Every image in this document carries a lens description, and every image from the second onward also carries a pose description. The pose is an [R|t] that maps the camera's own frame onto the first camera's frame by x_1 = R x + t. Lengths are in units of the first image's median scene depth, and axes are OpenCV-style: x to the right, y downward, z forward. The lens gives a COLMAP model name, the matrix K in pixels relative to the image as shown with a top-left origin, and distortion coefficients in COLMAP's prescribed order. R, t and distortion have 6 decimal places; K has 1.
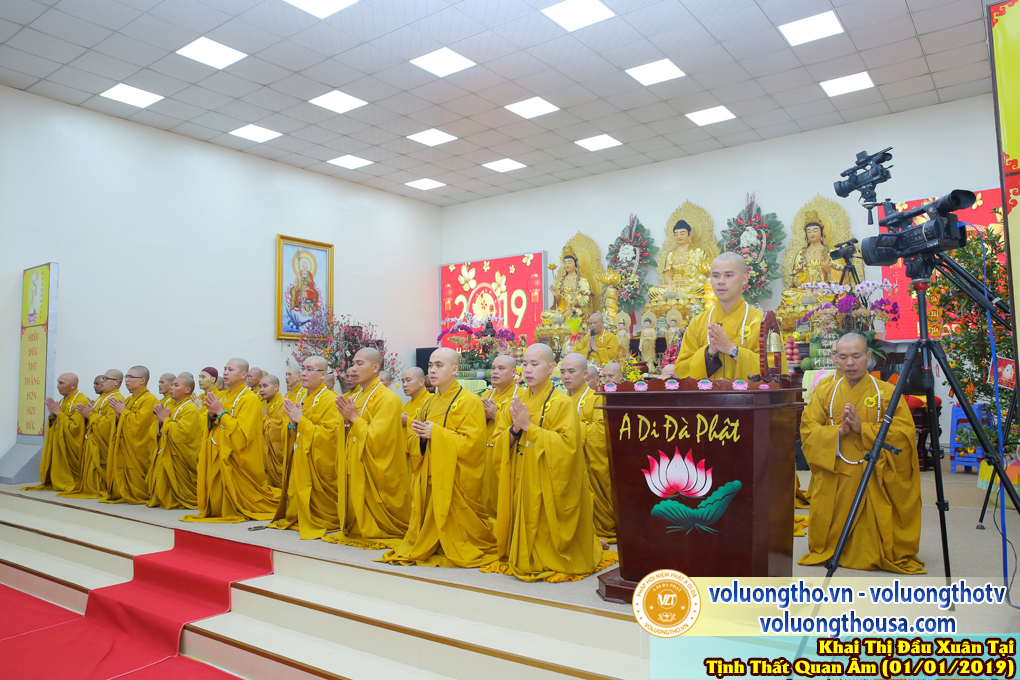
lens RADIAL K [[747.5, 0, 510.0], [0, 747.5, 340.0], [0, 0, 1]] dist [-0.087623, 0.004865]
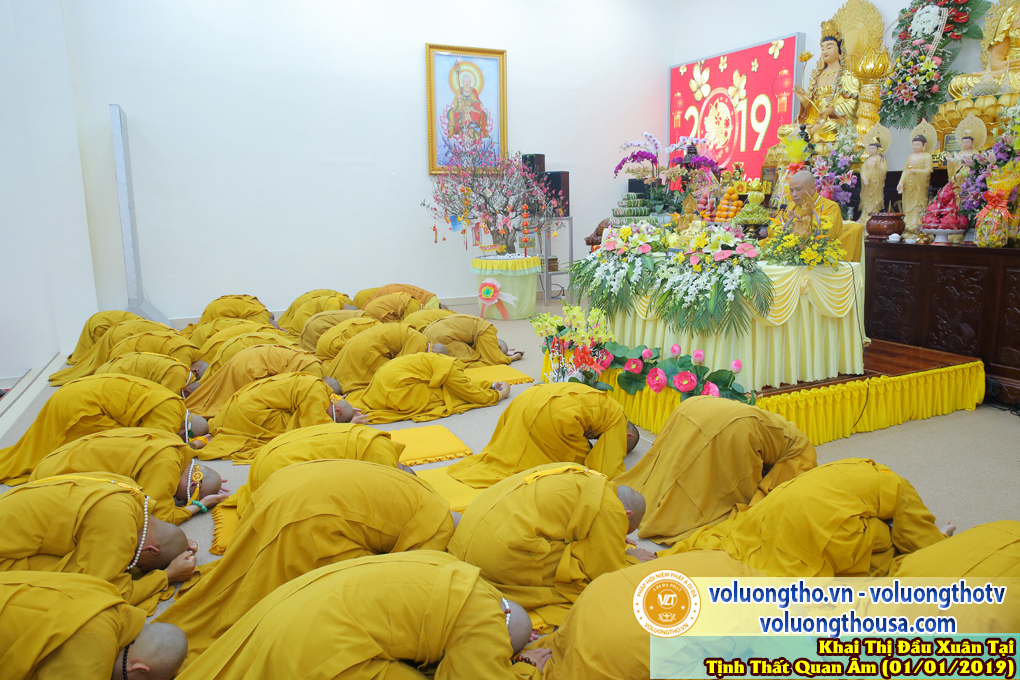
lens RADIAL K [[701.1, 0, 508.2], [0, 701.1, 335.8], [0, 0, 1]] dist [-0.112271, 0.091318]
pose [[0.878554, 0.091629, -0.468771, 0.141758], [0.030444, 0.968689, 0.246403, -0.015263], [0.476671, -0.230750, 0.848257, 0.320203]]
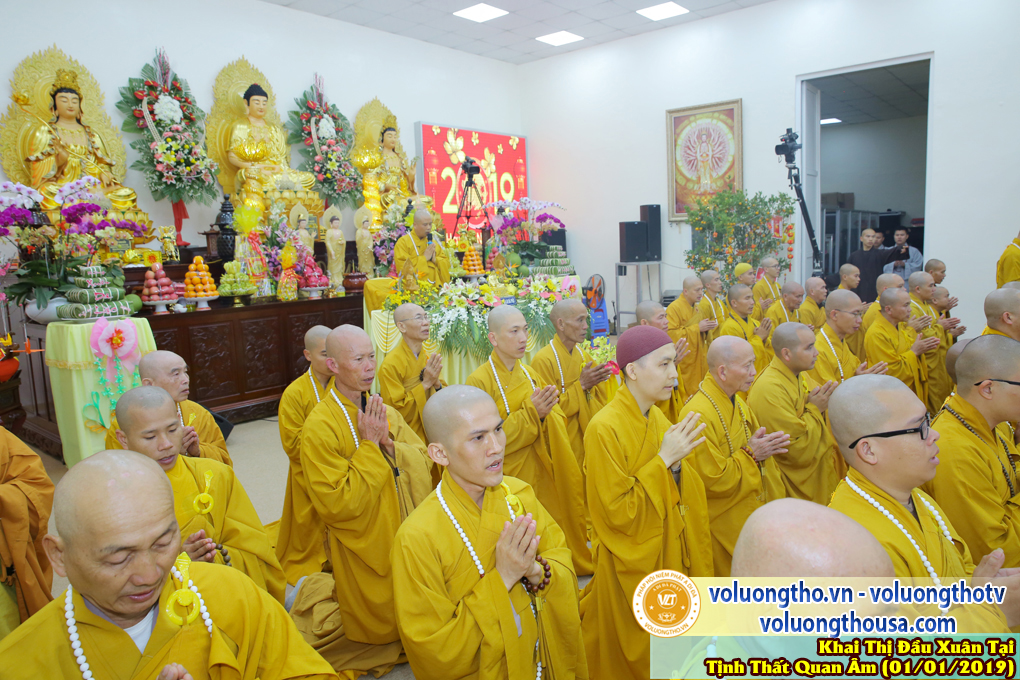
lens RADIAL K [[701.1, 0, 508.2], [0, 701.1, 335.8], [0, 0, 1]] dist [-0.112271, 0.091318]
pose [[0.086710, -0.122360, 0.988691, -0.981014], [-0.028793, 0.991706, 0.125258, 0.028071], [-0.995817, -0.039328, 0.082467, 1.036826]]
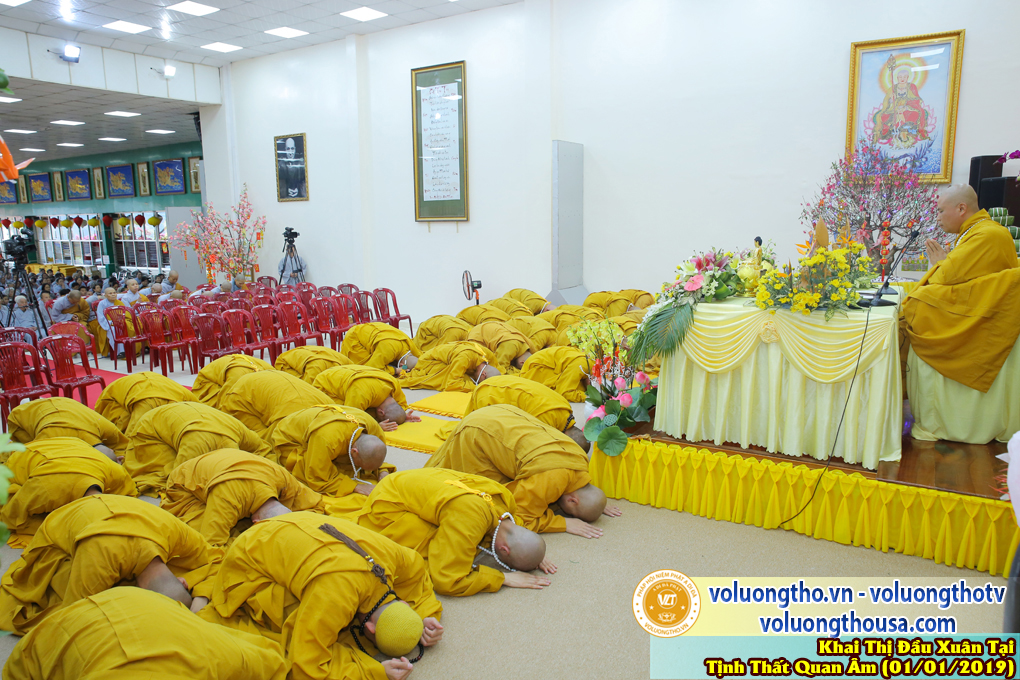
lens RADIAL K [[701.1, 0, 508.2], [0, 701.1, 335.8], [0, 0, 1]] dist [-0.112271, 0.091318]
pose [[0.087040, 0.183222, -0.979211, 0.368606], [0.075784, 0.978875, 0.189895, -0.009248], [0.993318, -0.090737, 0.071316, 0.560221]]
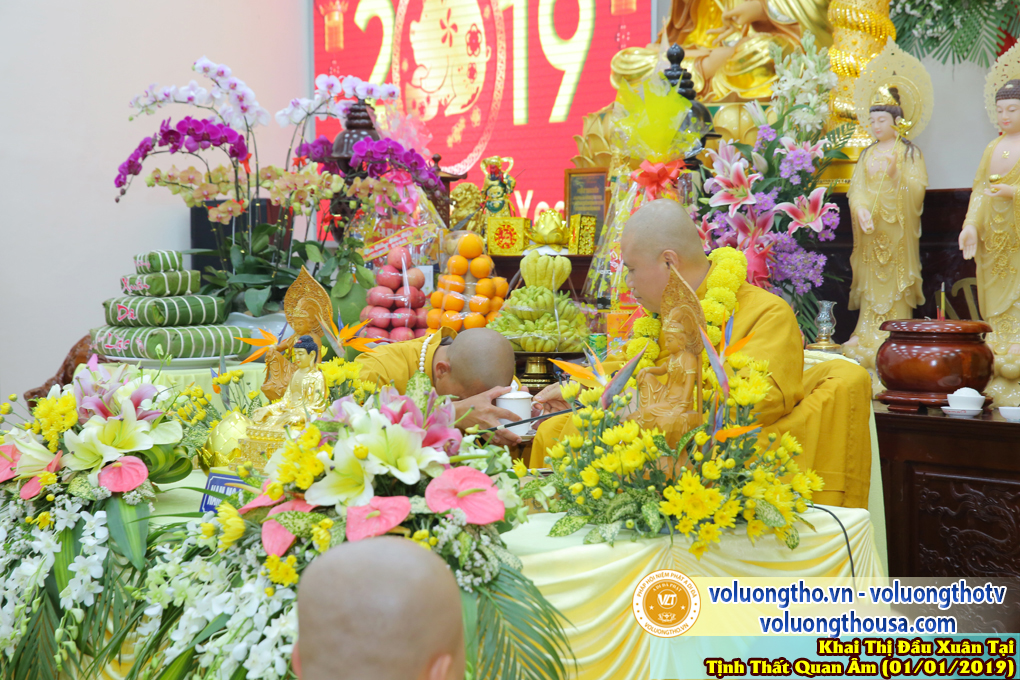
lens RADIAL K [[1894.2, 0, 511.0], [0, 1894.2, 337.3], [0, 0, 1]] dist [0.206220, 0.090327]
pose [[0.978991, 0.017697, -0.203133, 0.137483], [0.004975, 0.993857, 0.110559, -0.016606], [0.203841, -0.109247, 0.972889, 0.431050]]
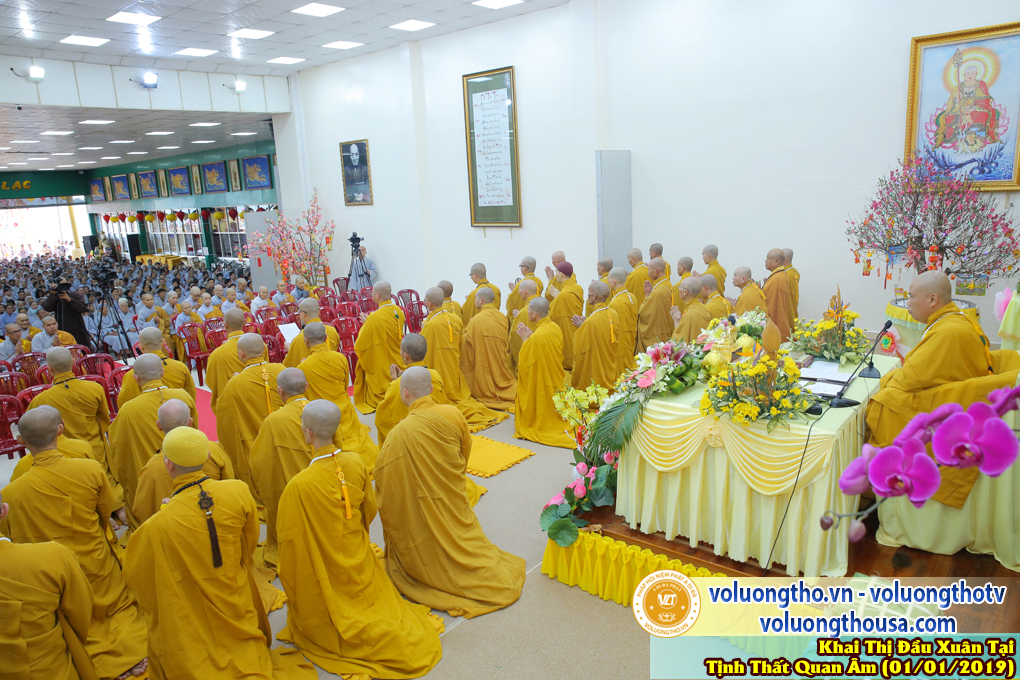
lens RADIAL K [[701.1, 0, 508.2], [0, 701.1, 335.8], [0, 0, 1]] dist [-0.112271, 0.091318]
pose [[-0.053900, 0.236292, -0.970186, 0.366275], [0.116221, 0.966479, 0.228933, -0.061007], [0.991760, -0.100417, -0.079555, 0.629586]]
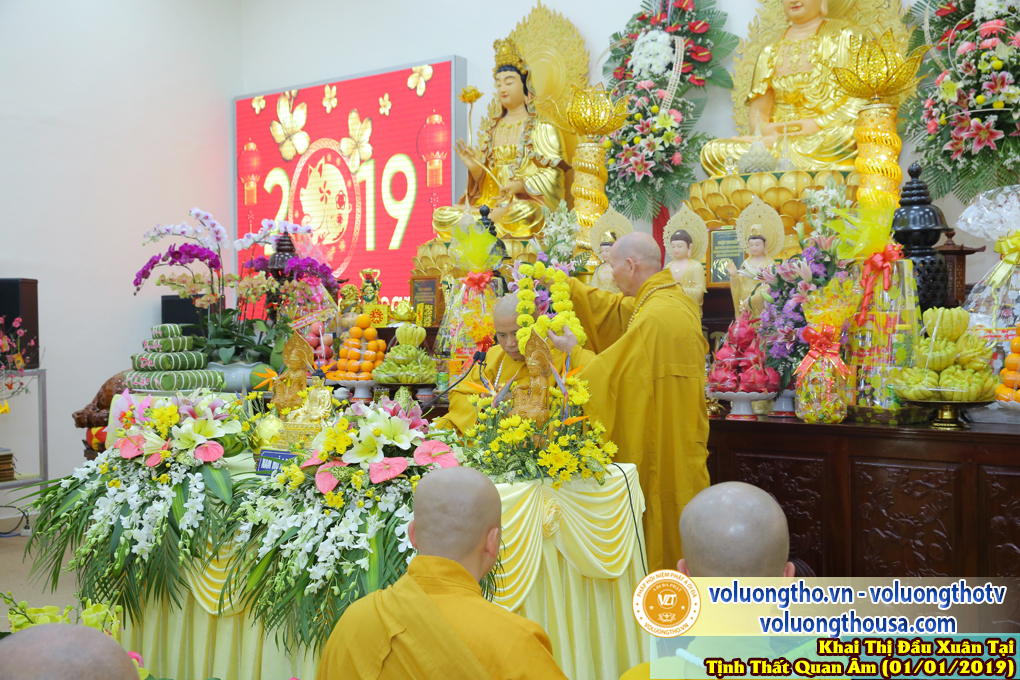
lens RADIAL K [[1168.5, 0, 514.1], [0, 1168.5, 338.6], [0, 0, 1]] dist [0.011533, 0.194905]
pose [[0.999377, 0.009162, -0.034086, 0.109743], [-0.006702, 0.997412, 0.071589, -0.015147], [0.034653, -0.071315, 0.996852, 0.403839]]
